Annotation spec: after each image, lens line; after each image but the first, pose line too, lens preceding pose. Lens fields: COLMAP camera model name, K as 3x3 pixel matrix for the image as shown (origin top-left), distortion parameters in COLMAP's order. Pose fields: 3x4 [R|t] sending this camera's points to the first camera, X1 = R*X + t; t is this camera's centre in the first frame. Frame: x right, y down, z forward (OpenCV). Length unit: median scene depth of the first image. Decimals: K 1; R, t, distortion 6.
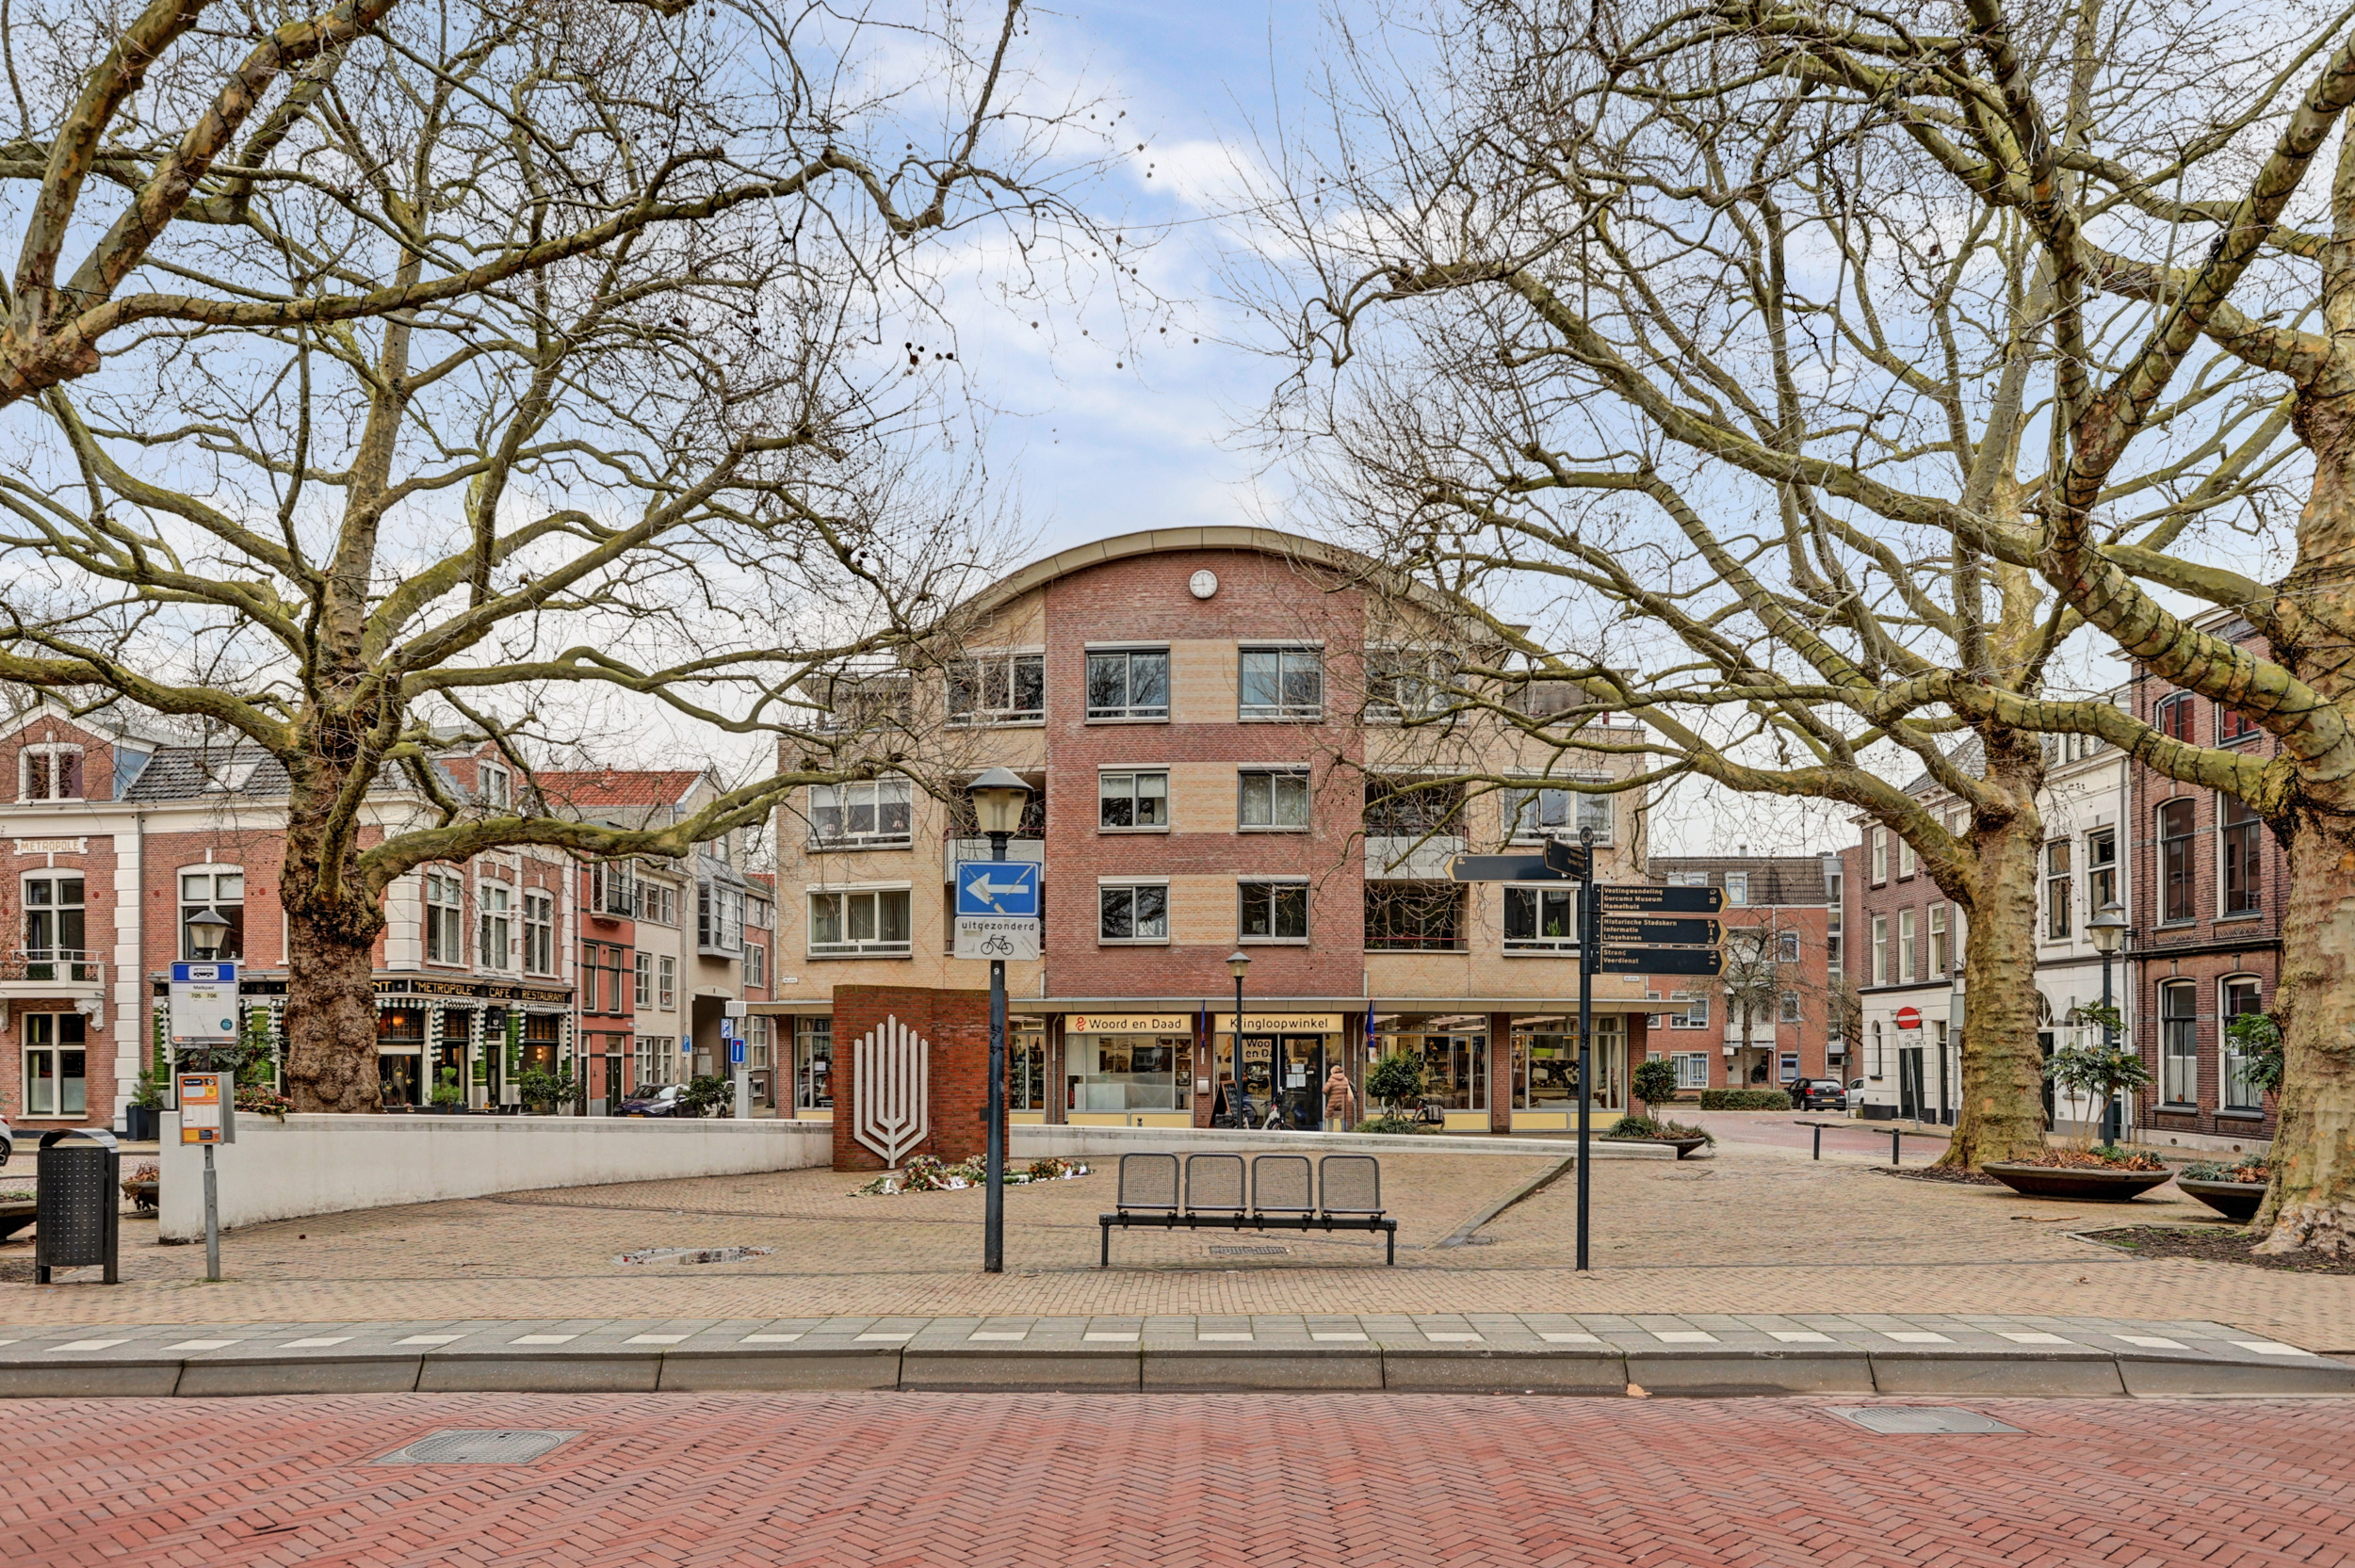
lens RADIAL K [[1621.3, 0, 1168.2], [0, 1621.3, 1049.8], [0, 0, 1]] dist [-0.005353, 0.003179]
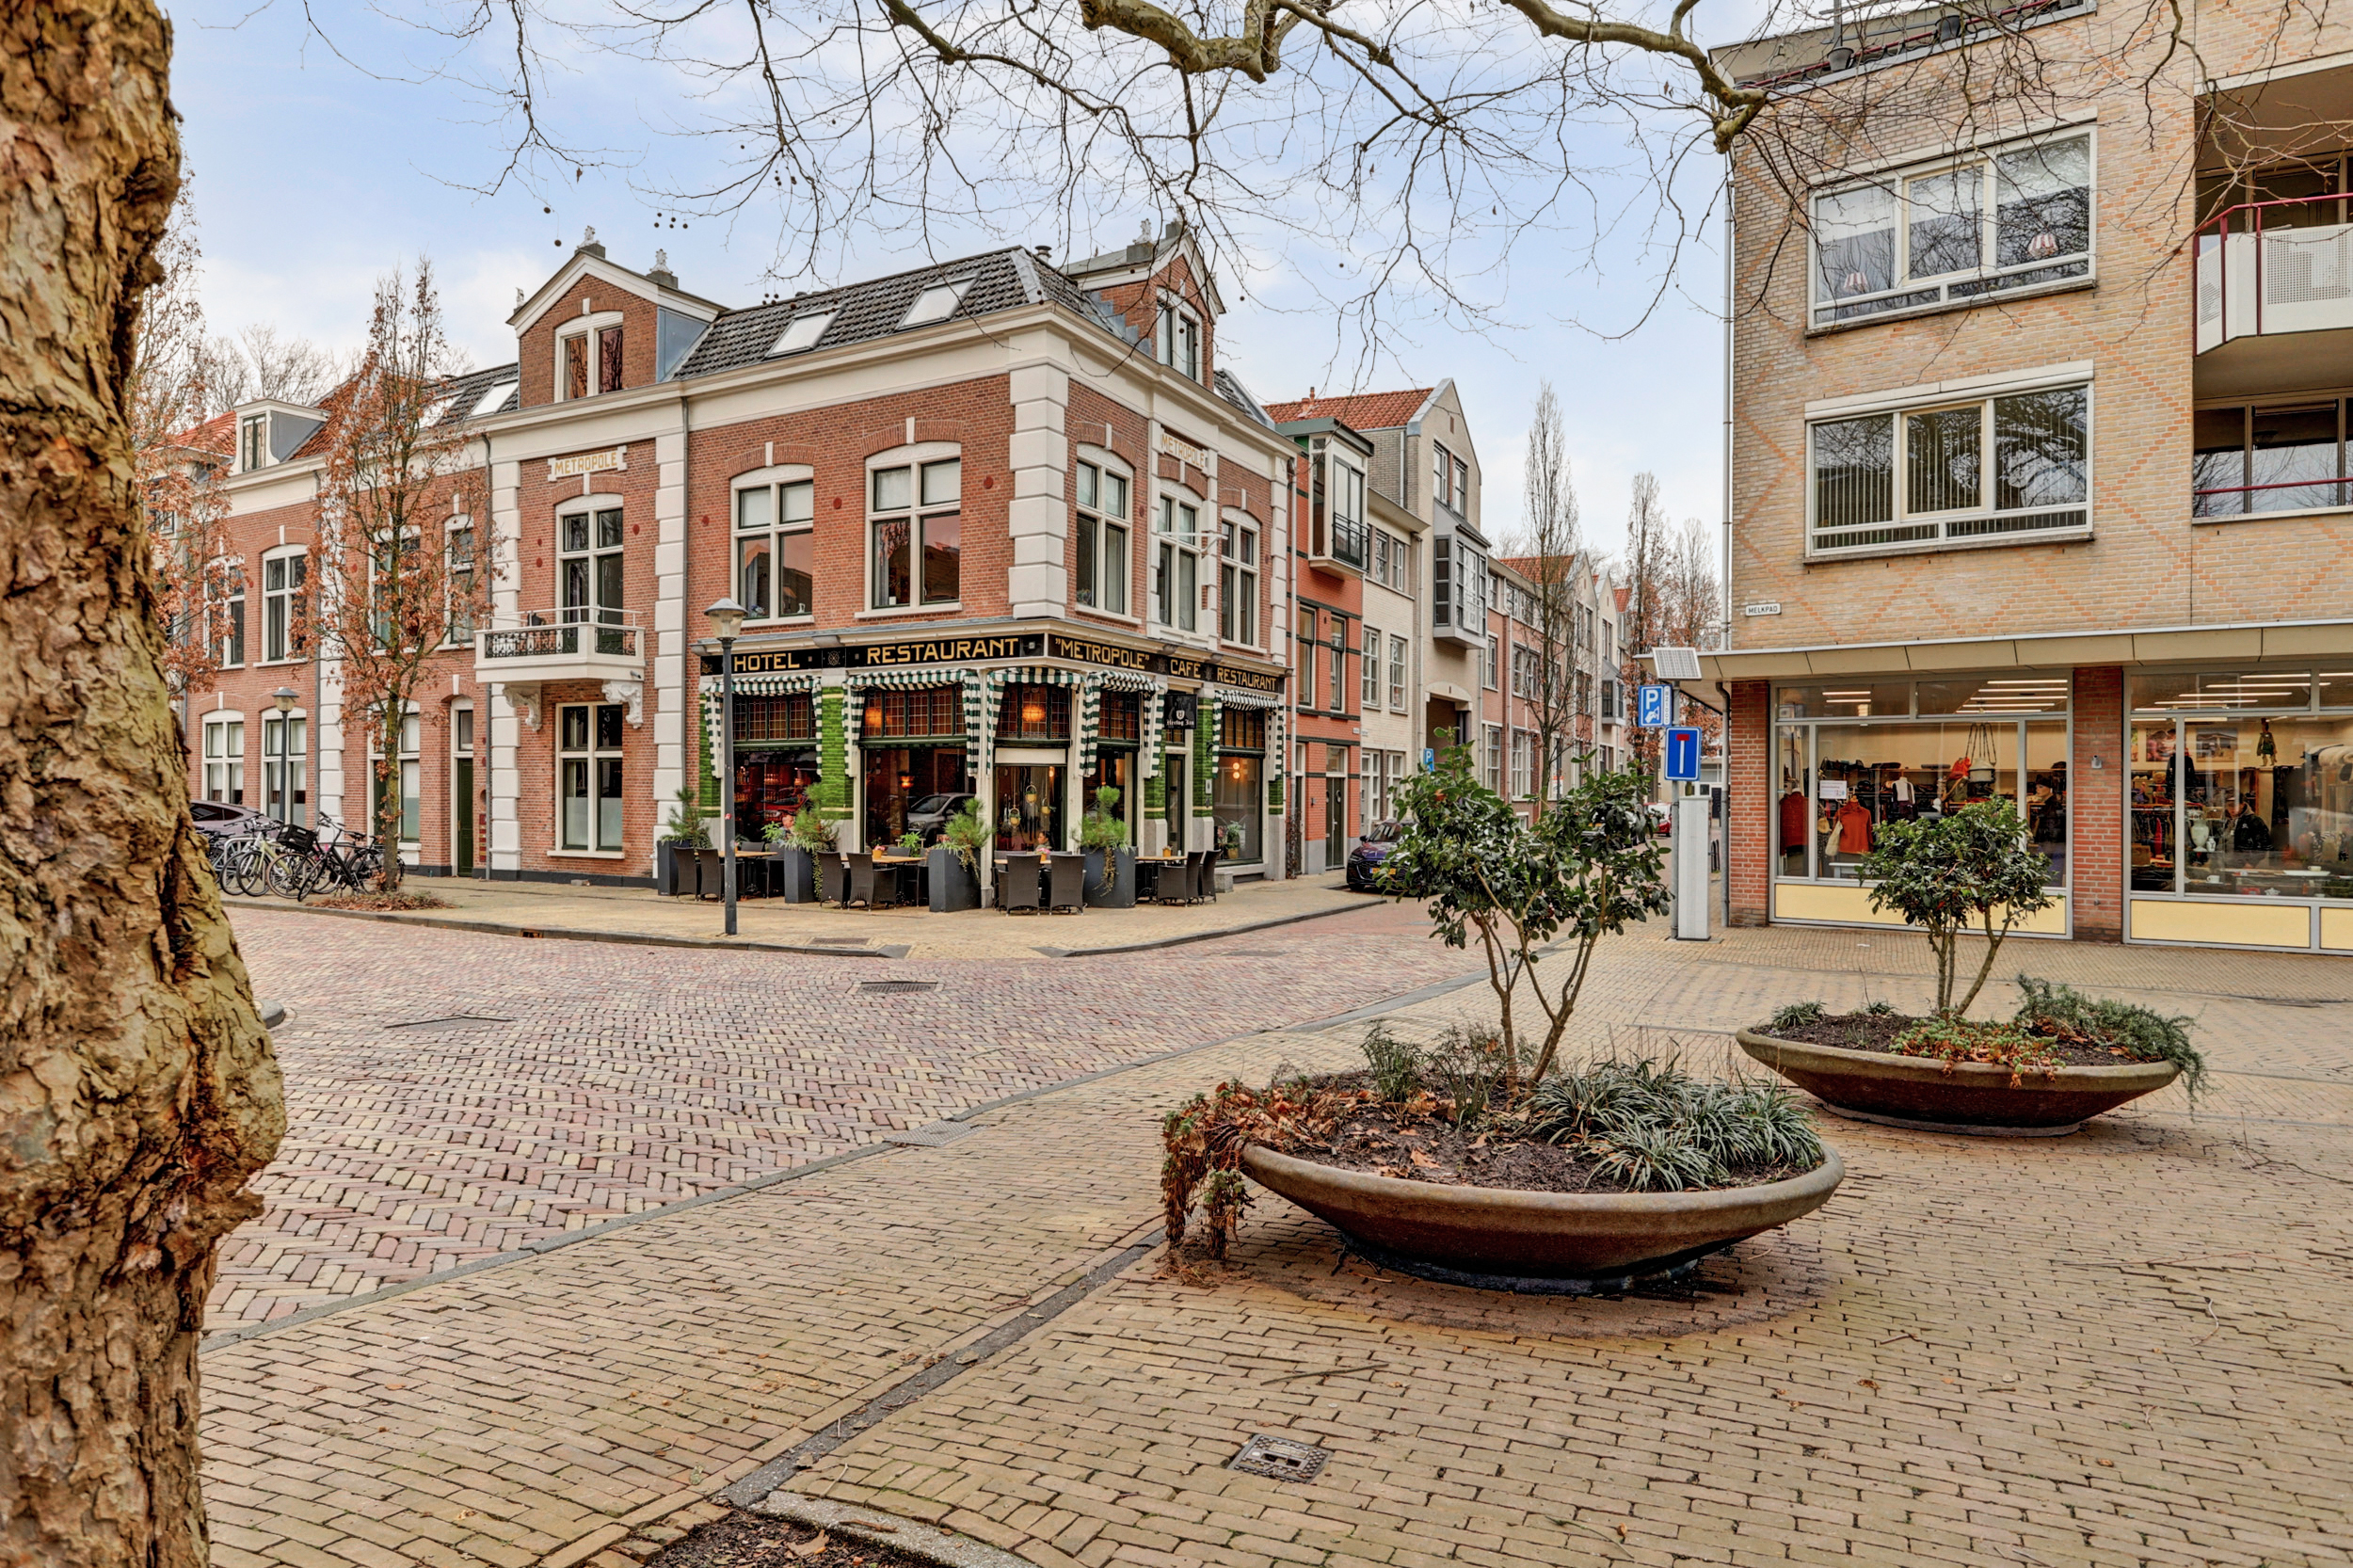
lens RADIAL K [[1491.0, 0, 1176.5], [0, 1491.0, 784.0], [0, 0, 1]] dist [0.001052, 0.000792]
pose [[0.929340, 0.008062, -0.369138, -0.217250], [-0.008428, 0.999964, 0.000620, 0.008993], [0.369130, 0.002535, 0.929374, 0.497159]]
